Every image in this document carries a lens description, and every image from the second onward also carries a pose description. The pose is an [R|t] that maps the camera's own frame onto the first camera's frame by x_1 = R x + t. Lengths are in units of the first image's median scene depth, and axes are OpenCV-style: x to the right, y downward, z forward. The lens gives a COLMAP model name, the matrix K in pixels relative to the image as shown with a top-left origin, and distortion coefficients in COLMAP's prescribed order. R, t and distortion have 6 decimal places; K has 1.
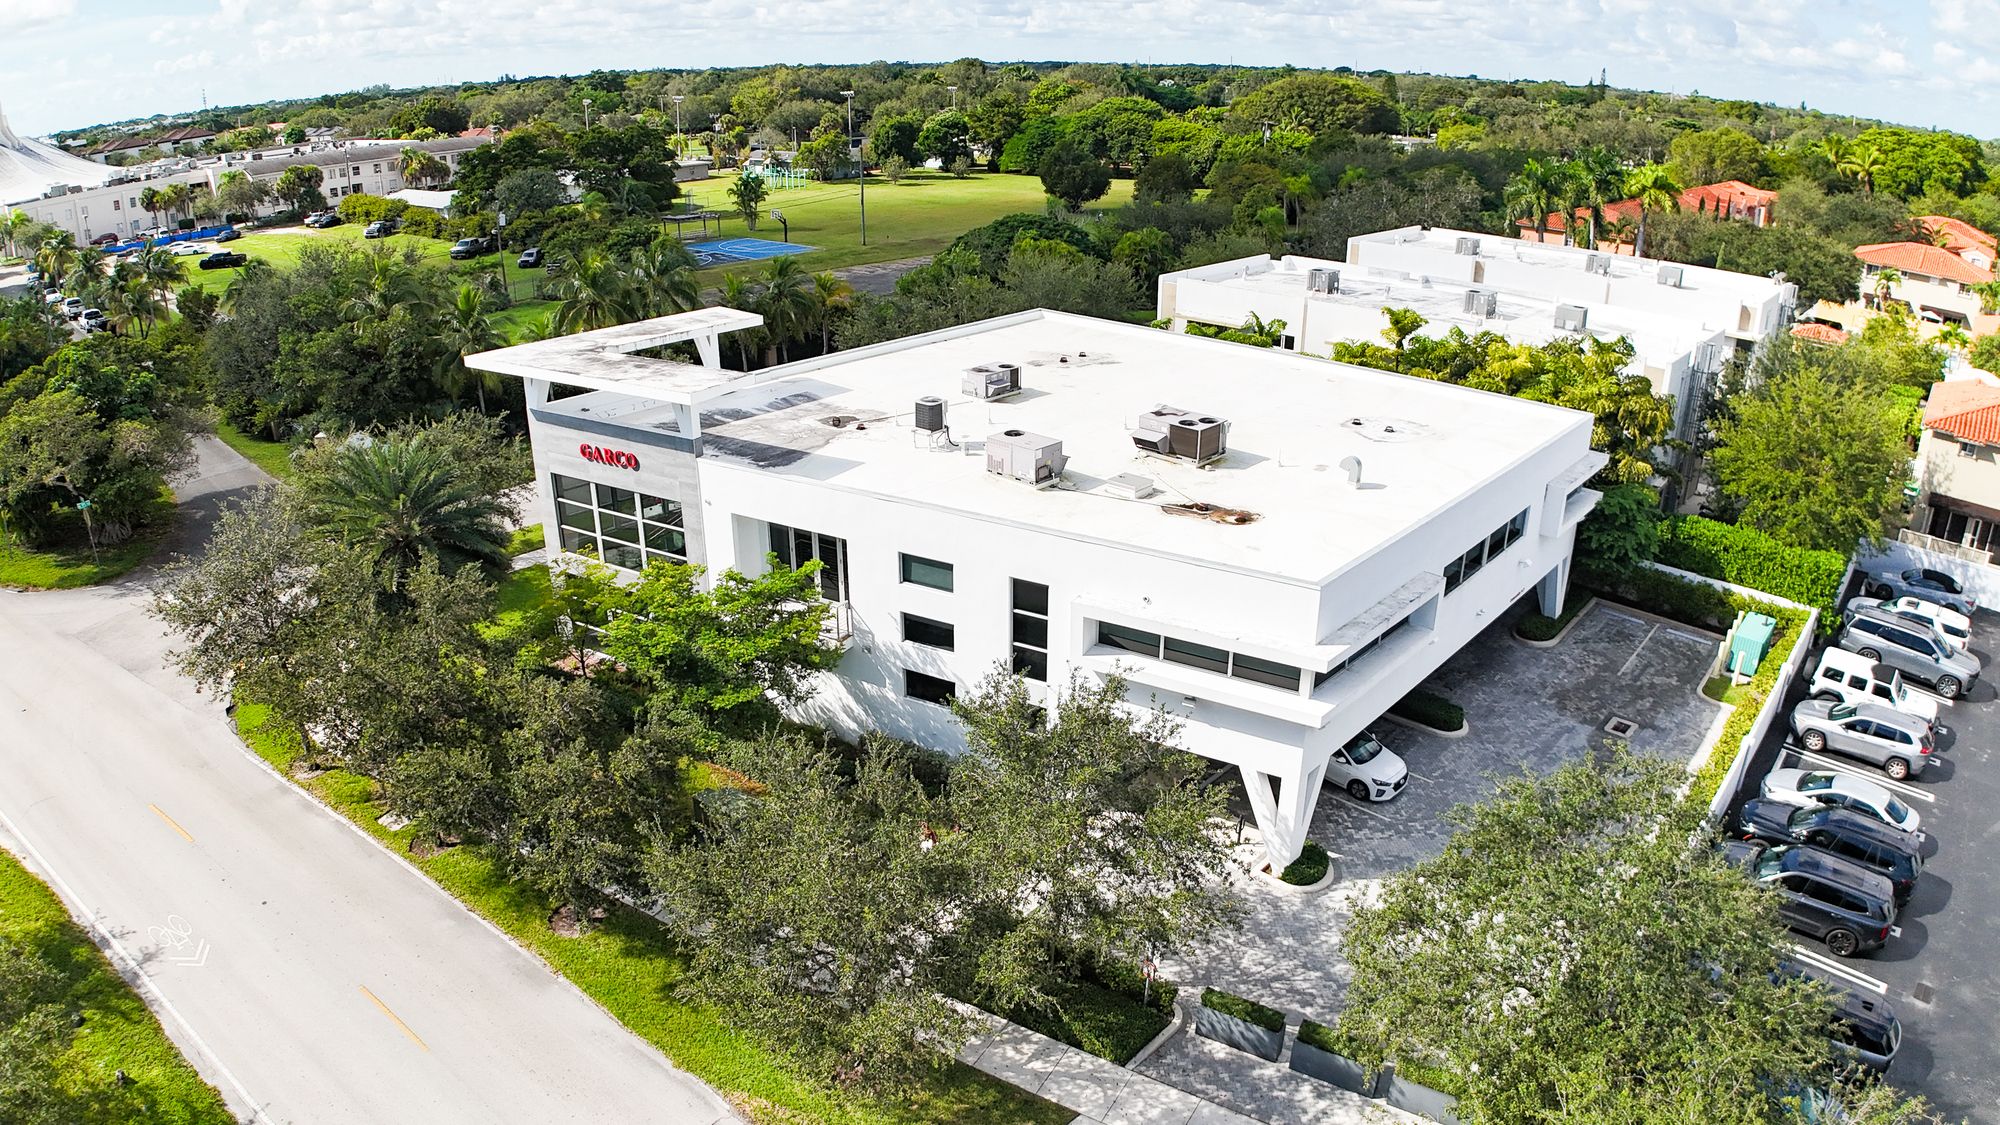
lens RADIAL K [[1237.8, 0, 990.4], [0, 1237.8, 564.0], [0, 0, 1]] dist [-0.187970, 0.022902]
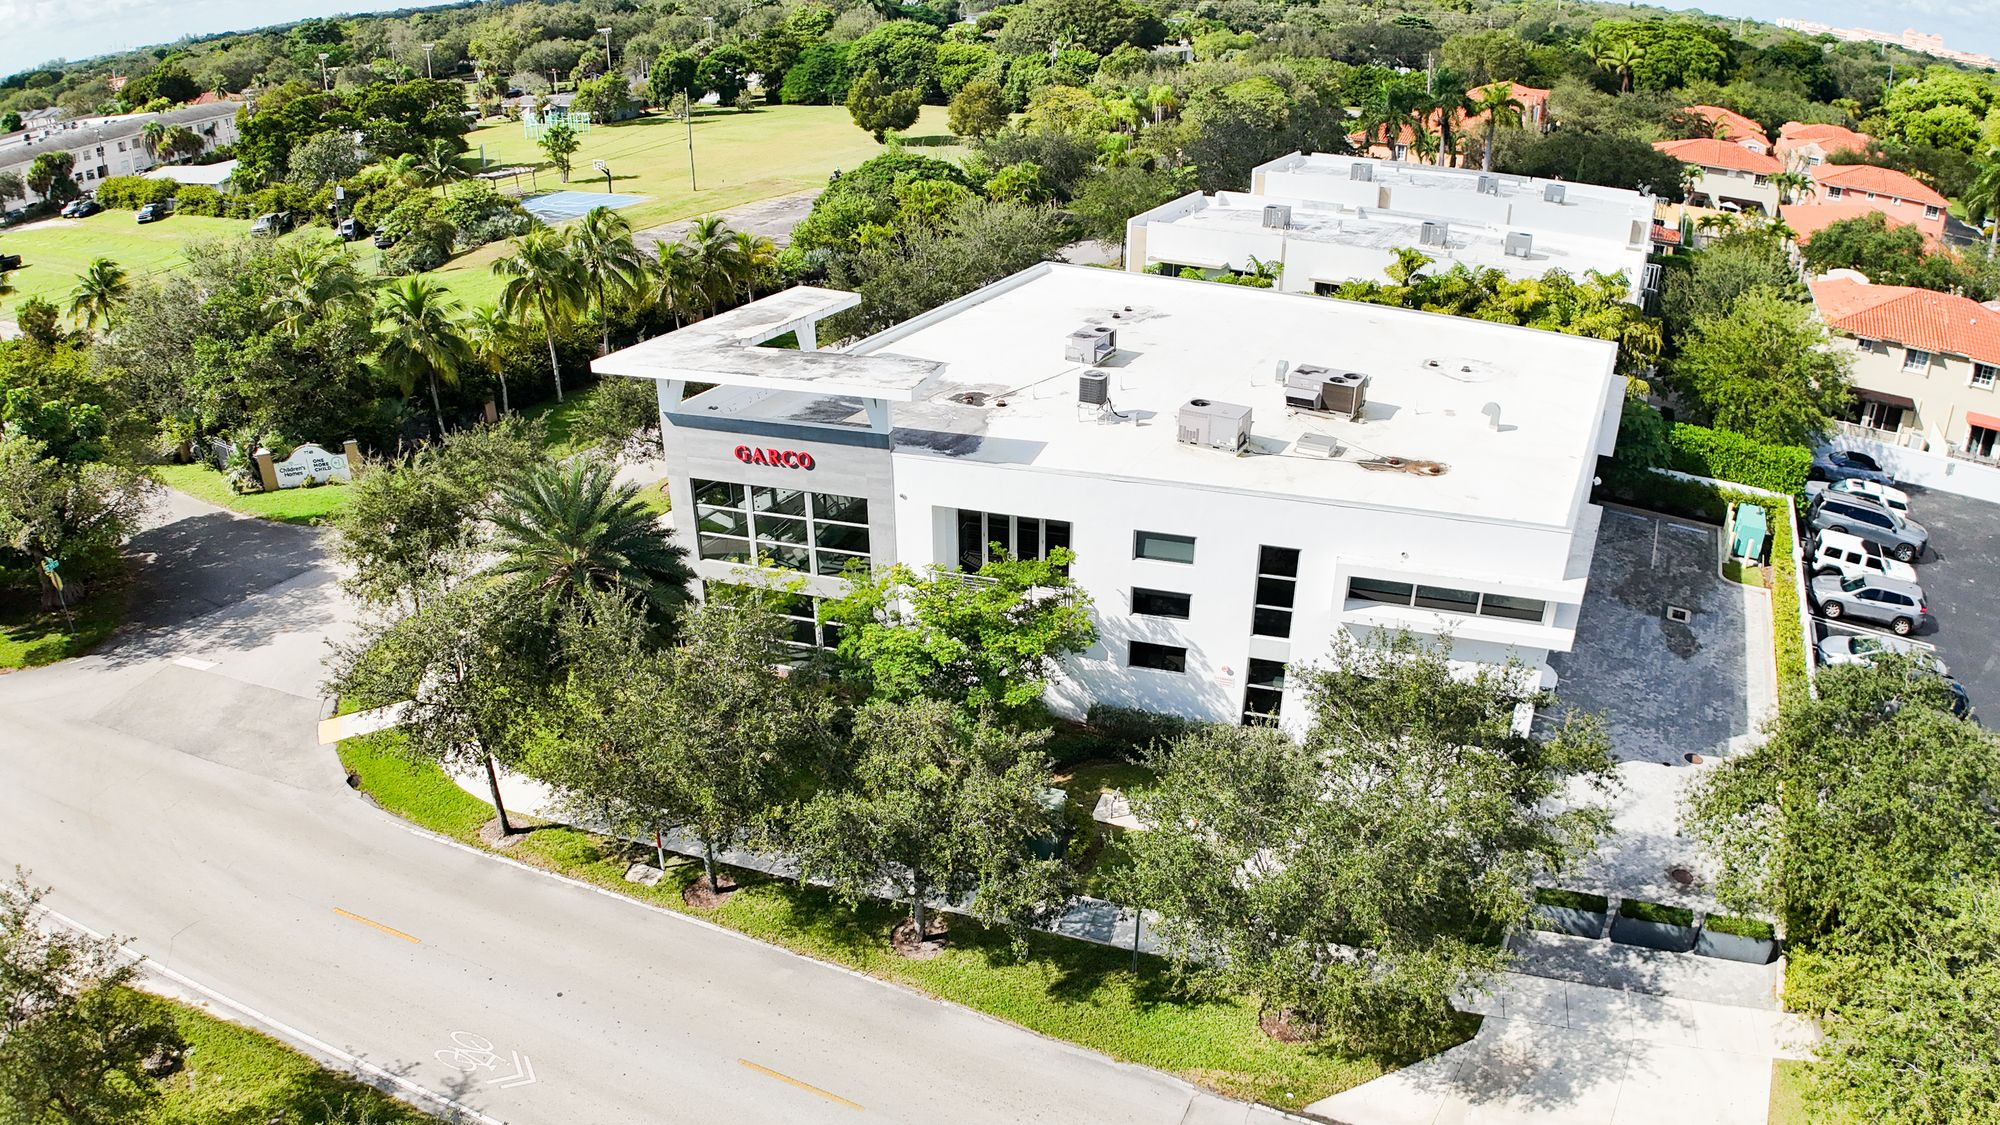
lens RADIAL K [[1237.8, 0, 990.4], [0, 1237.8, 564.0], [0, 0, 1]] dist [-0.187970, 0.022902]
pose [[0.972622, -0.108293, 0.205619, -0.316792], [0.094639, 0.992671, 0.075148, -0.054826], [-0.212250, -0.053631, 0.975743, 0.017728]]
